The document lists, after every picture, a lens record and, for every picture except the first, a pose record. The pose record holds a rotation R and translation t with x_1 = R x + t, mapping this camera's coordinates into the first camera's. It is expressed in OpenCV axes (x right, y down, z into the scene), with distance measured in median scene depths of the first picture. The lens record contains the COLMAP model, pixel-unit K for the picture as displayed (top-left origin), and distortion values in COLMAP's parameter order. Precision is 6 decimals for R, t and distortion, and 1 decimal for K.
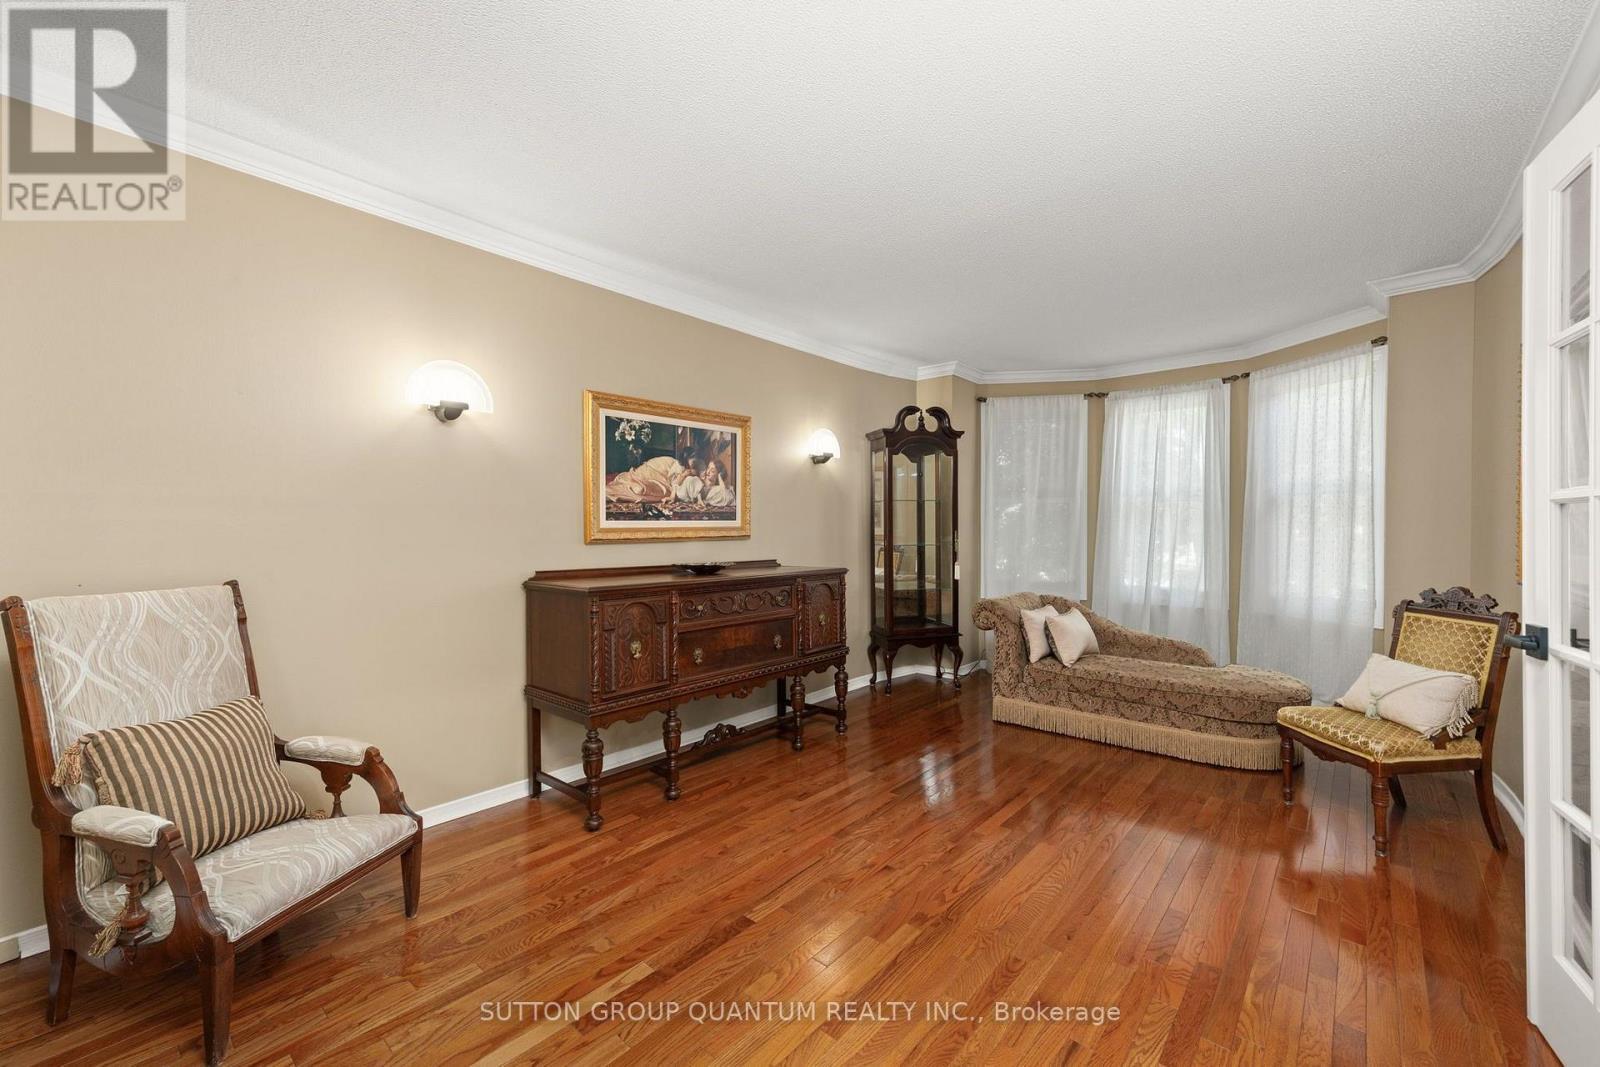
lens RADIAL K [[645.8, 0, 800.0], [0, 645.8, 533.5], [0, 0, 1]] dist [0.022850, 0.000182]
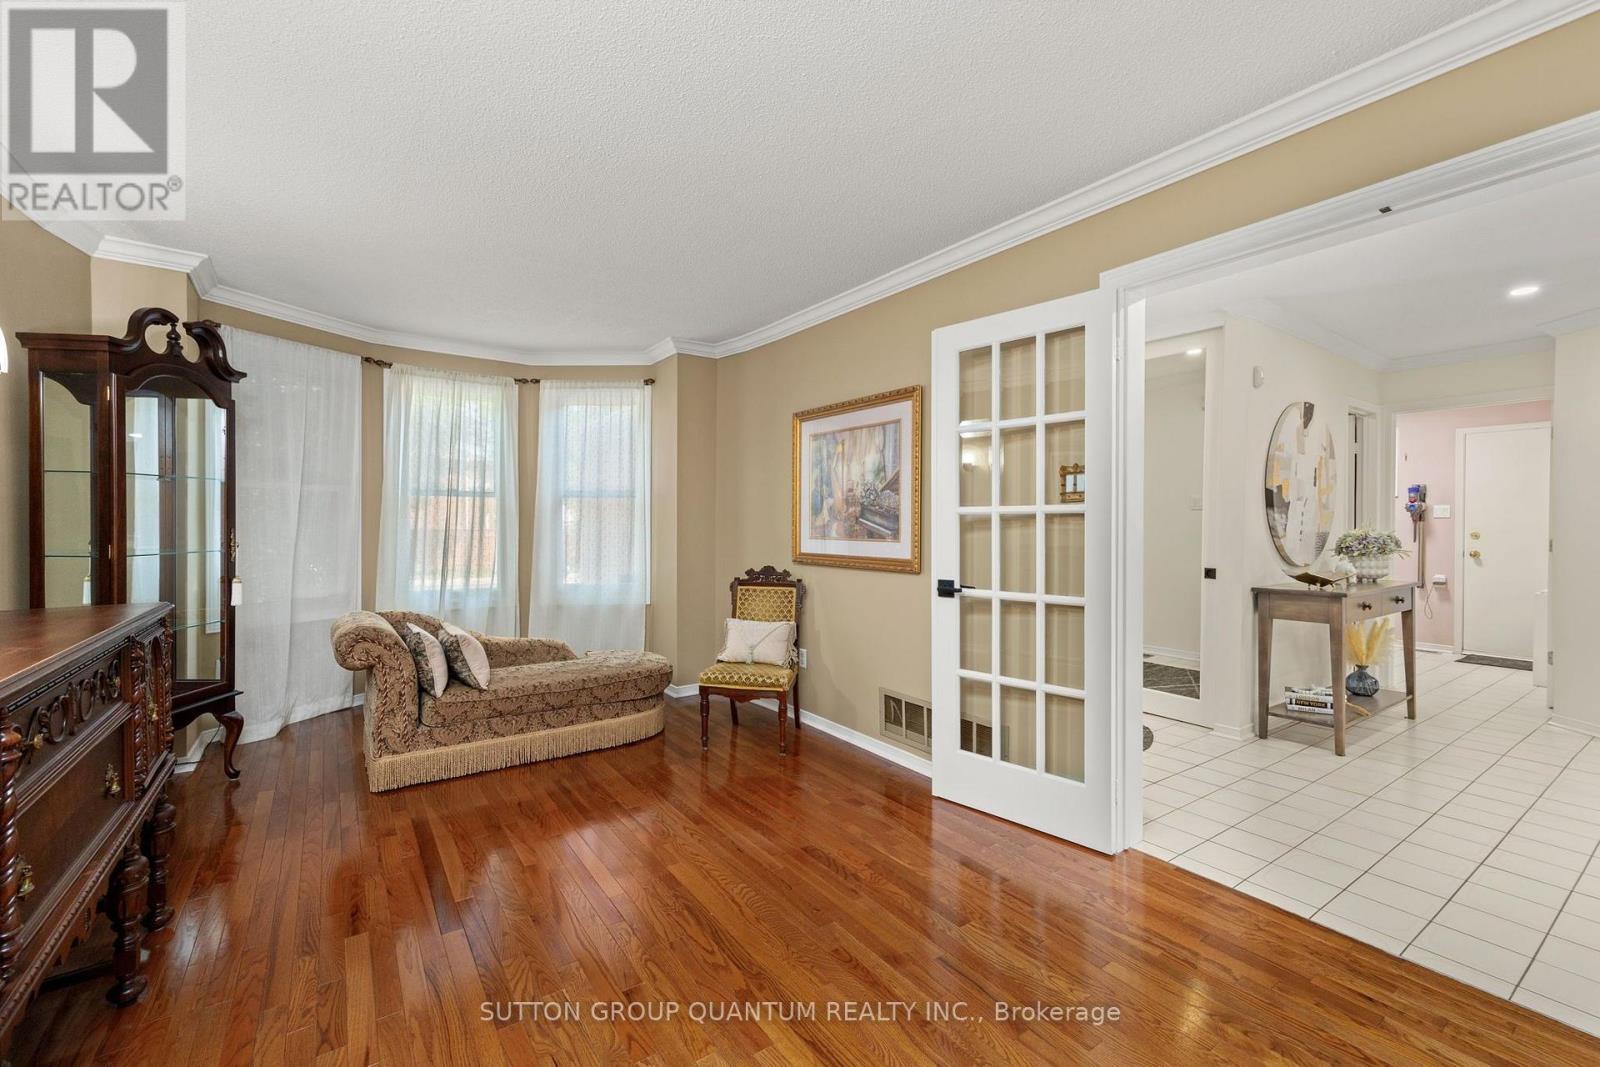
lens RADIAL K [[678.0, 0, 800.0], [0, 678.0, 533.5], [0, 0, 1]] dist [0.003423, 0.000587]
pose [[0.235876, -0.009980, 0.971732, -0.334716], [0.002983, 0.999950, 0.009546, -0.005439], [-0.971779, 0.000647, 0.235894, 0.379665]]
